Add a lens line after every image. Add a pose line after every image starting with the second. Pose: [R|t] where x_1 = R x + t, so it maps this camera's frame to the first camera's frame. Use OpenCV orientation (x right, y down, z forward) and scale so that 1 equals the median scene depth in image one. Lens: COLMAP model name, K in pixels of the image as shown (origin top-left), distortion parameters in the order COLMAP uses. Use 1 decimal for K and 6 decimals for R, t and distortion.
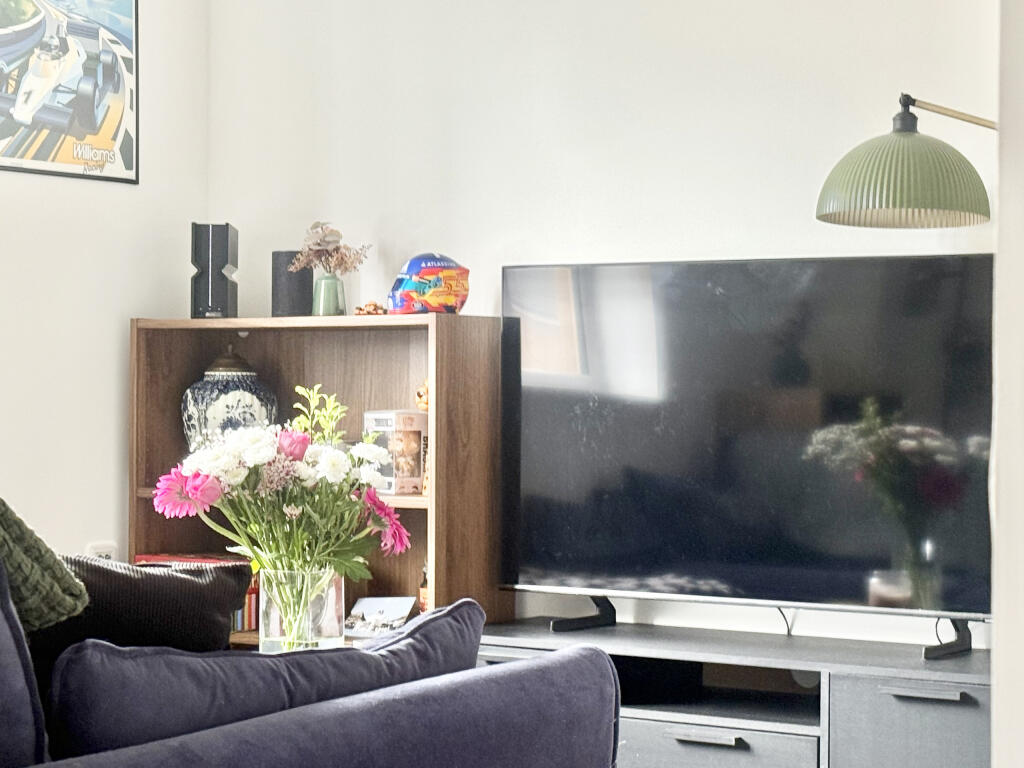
lens RADIAL K [[2421.3, 0, 512.2], [0, 2421.3, 386.4], [0, 0, 1]] dist [0.104737, 0.000000]
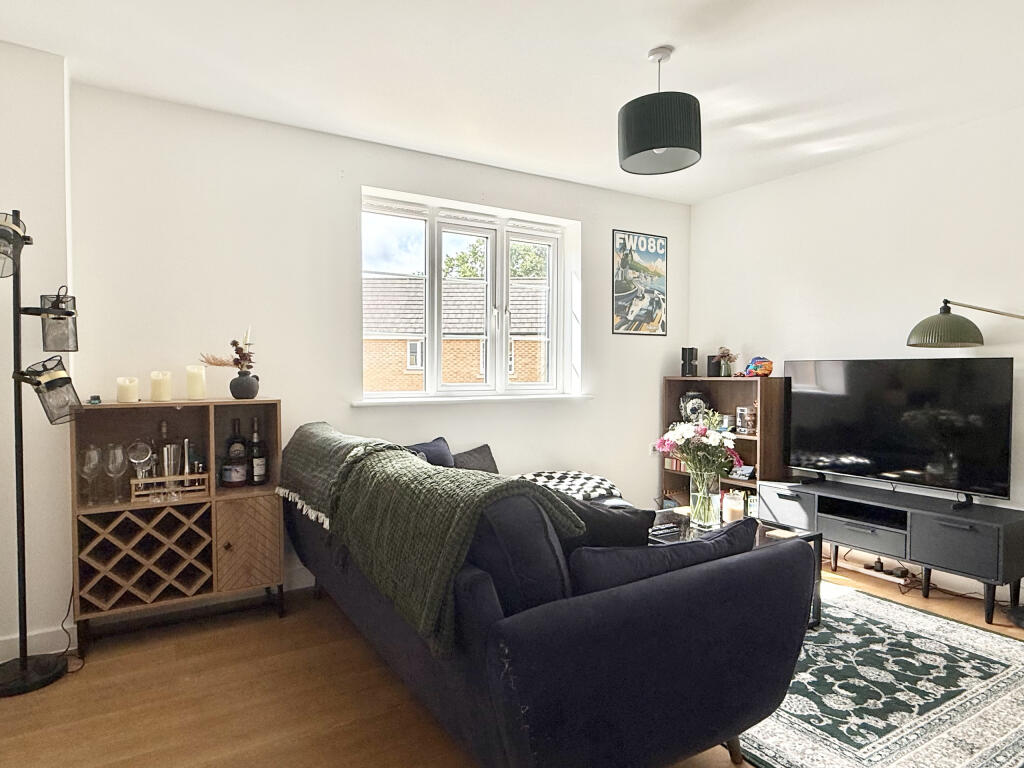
lens RADIAL K [[618.1, 0, 507.6], [0, 618.1, 383.8], [0, 0, 1]] dist [-0.005102, 0.006119]
pose [[0.903265, 0.003422, -0.429070, 0.014558], [0.003034, 0.999892, 0.014362, -0.032168], [0.429073, -0.014275, 0.903157, 0.145437]]
